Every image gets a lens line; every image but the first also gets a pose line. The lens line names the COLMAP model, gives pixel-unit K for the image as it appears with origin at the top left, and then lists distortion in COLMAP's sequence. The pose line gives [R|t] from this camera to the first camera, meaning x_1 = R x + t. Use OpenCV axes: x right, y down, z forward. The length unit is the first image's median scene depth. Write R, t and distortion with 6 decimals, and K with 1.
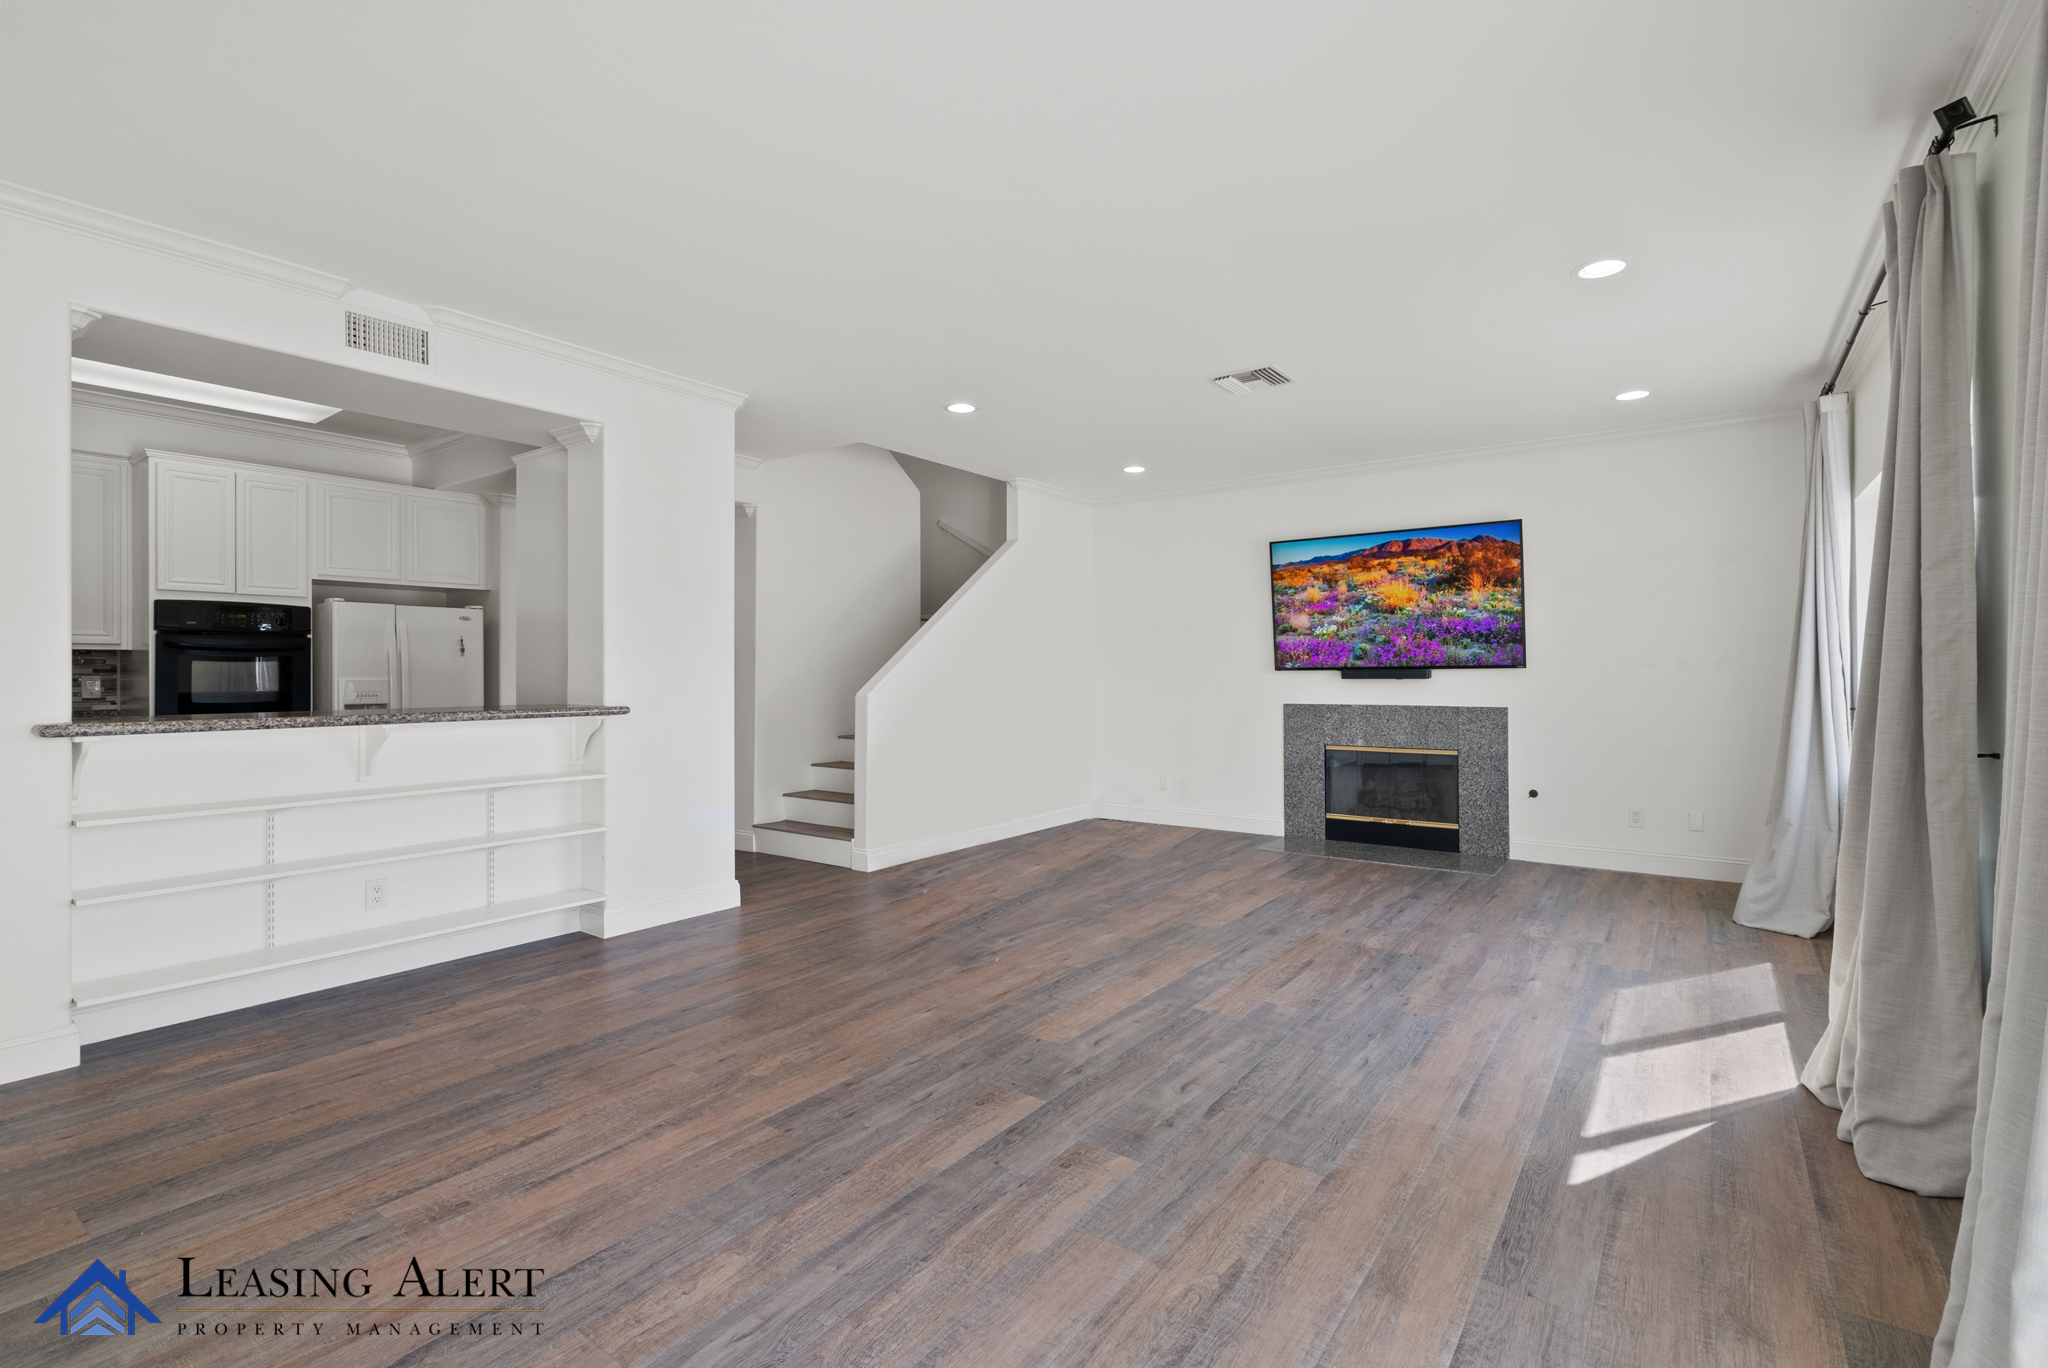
lens RADIAL K [[937.8, 0, 1017.2], [0, 937.8, 679.6], [0, 0, 1]] dist [-0.002751, 0.000484]
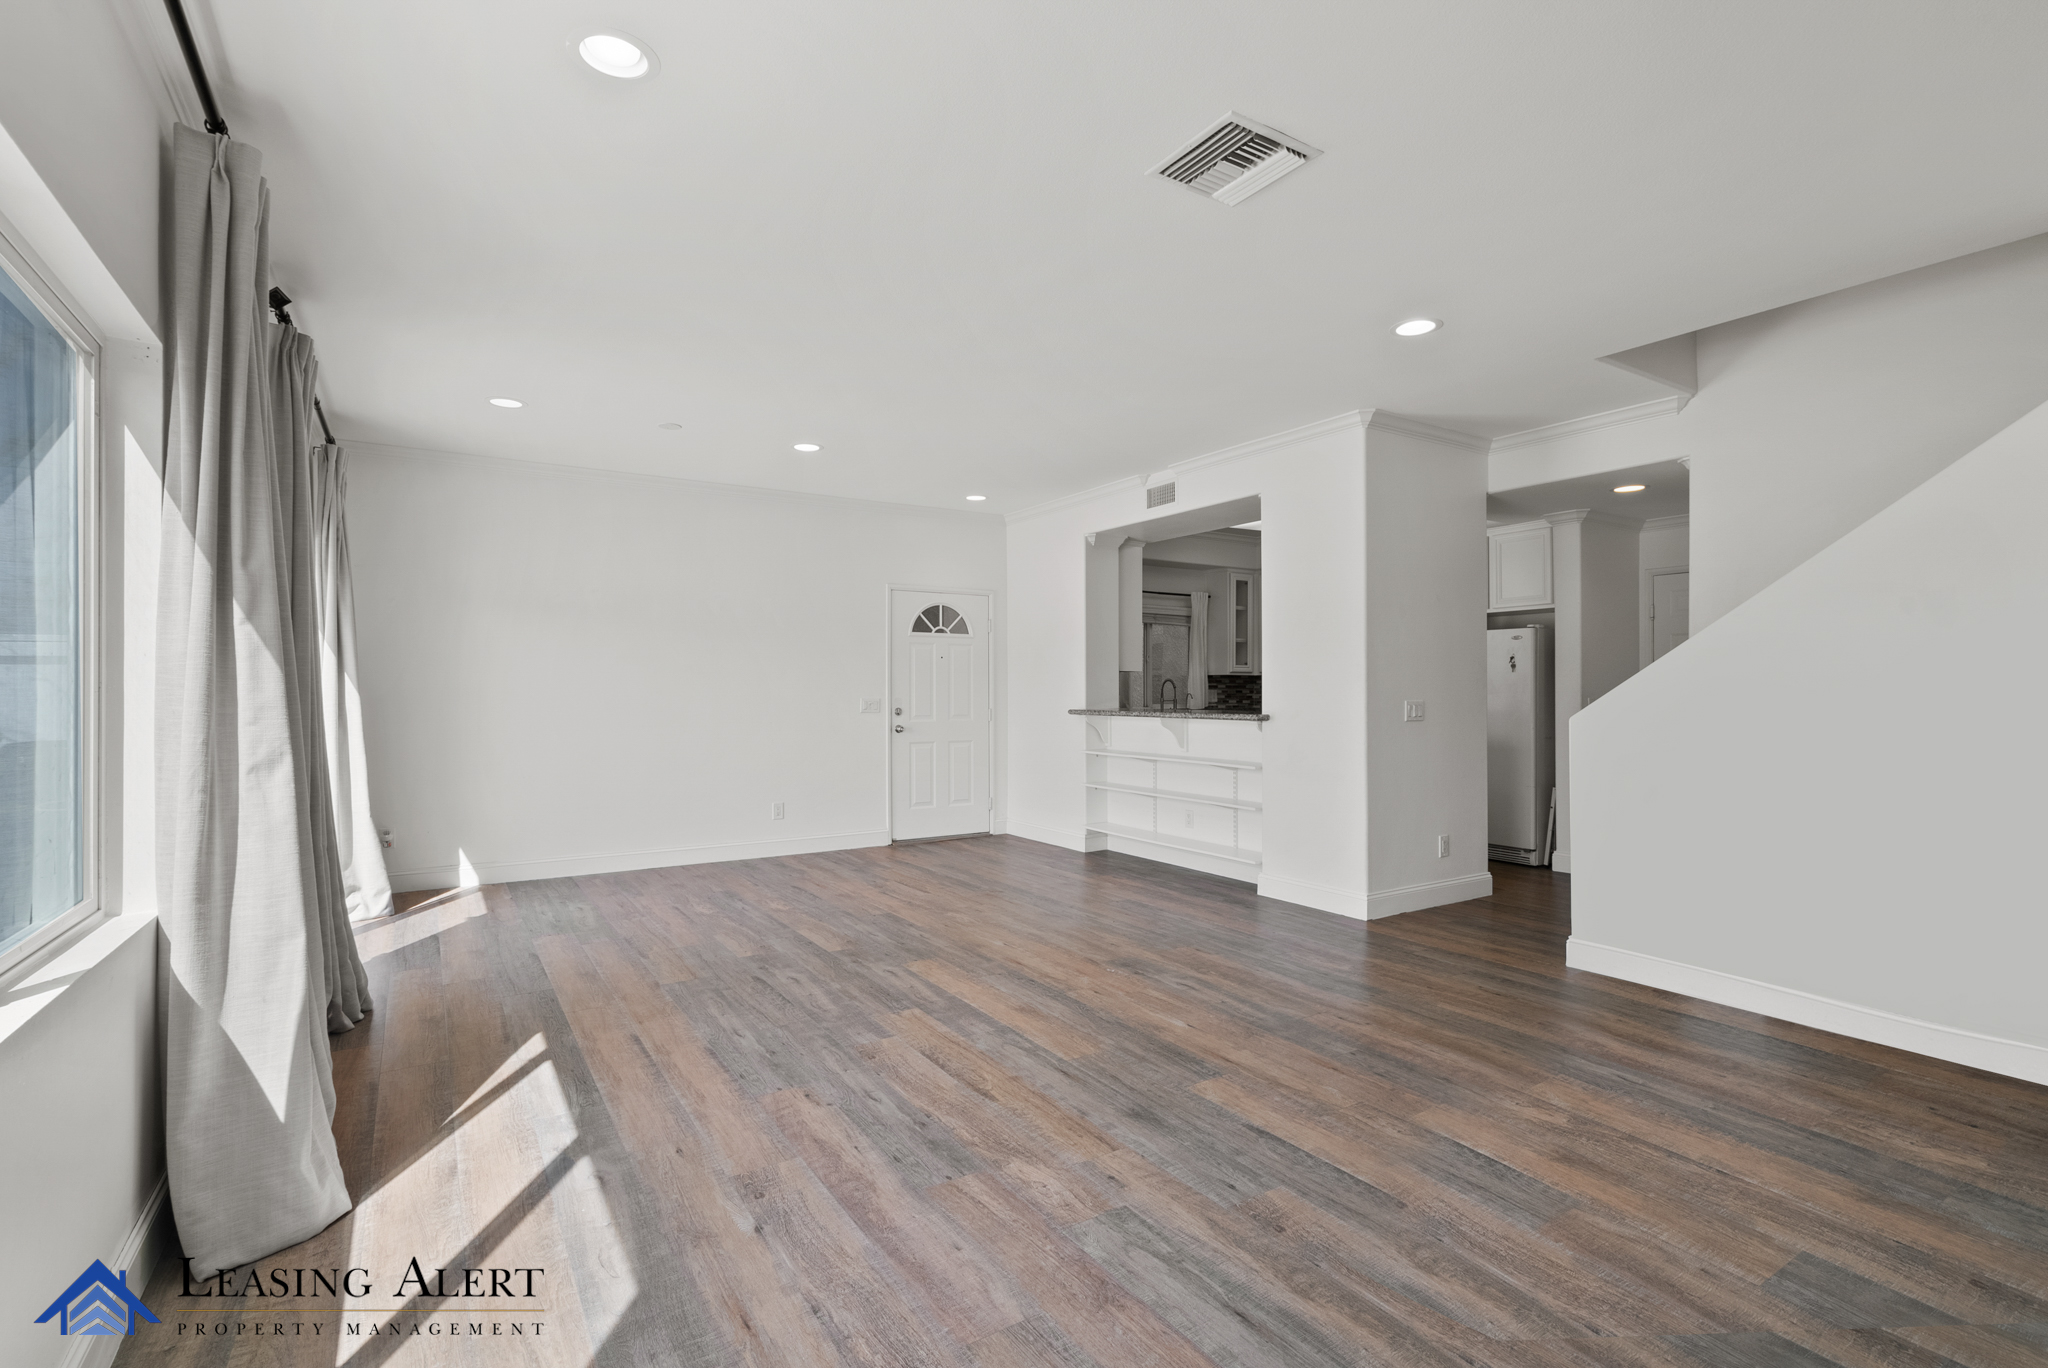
lens RADIAL K [[937.8, 0, 1017.2], [0, 937.8, 679.6], [0, 0, 1]] dist [-0.002751, 0.000484]
pose [[-0.363934, -0.006343, -0.931403, 0.670232], [-0.001172, 0.999979, -0.006352, -0.007175], [0.931424, -0.001220, -0.363934, 0.884806]]
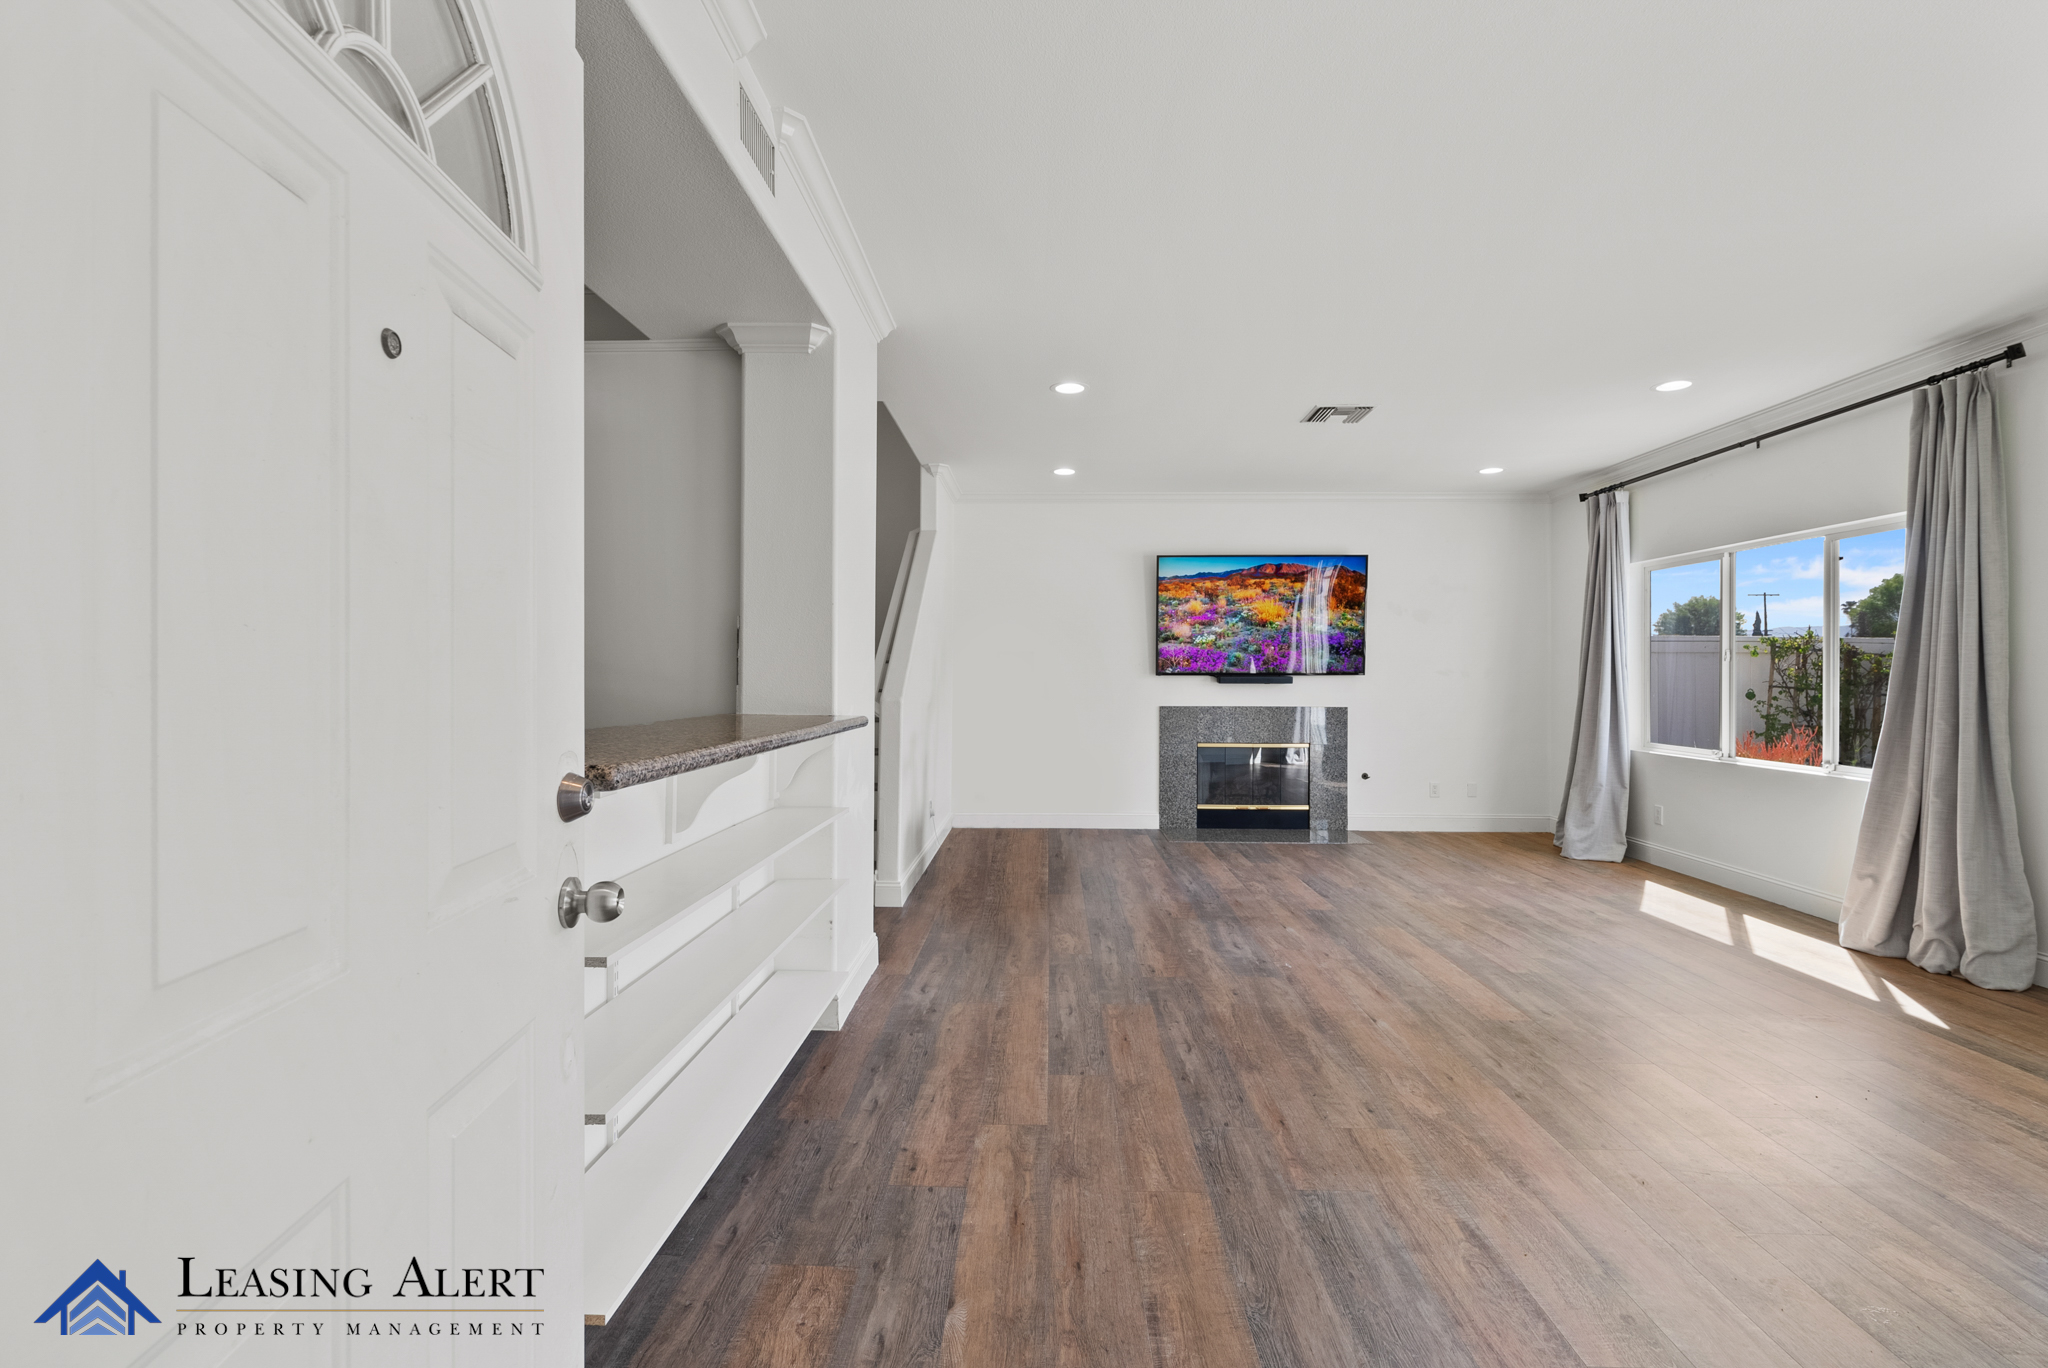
lens RADIAL K [[945.6, 0, 1017.2], [0, 945.6, 690.6], [0, 0, 1]] dist [0.001219, 0.000613]
pose [[0.826687, -0.000351, 0.562662, -0.567456], [-0.003967, 0.999971, 0.006453, 0.001996], [-0.562648, -0.007567, 0.826662, 0.233342]]
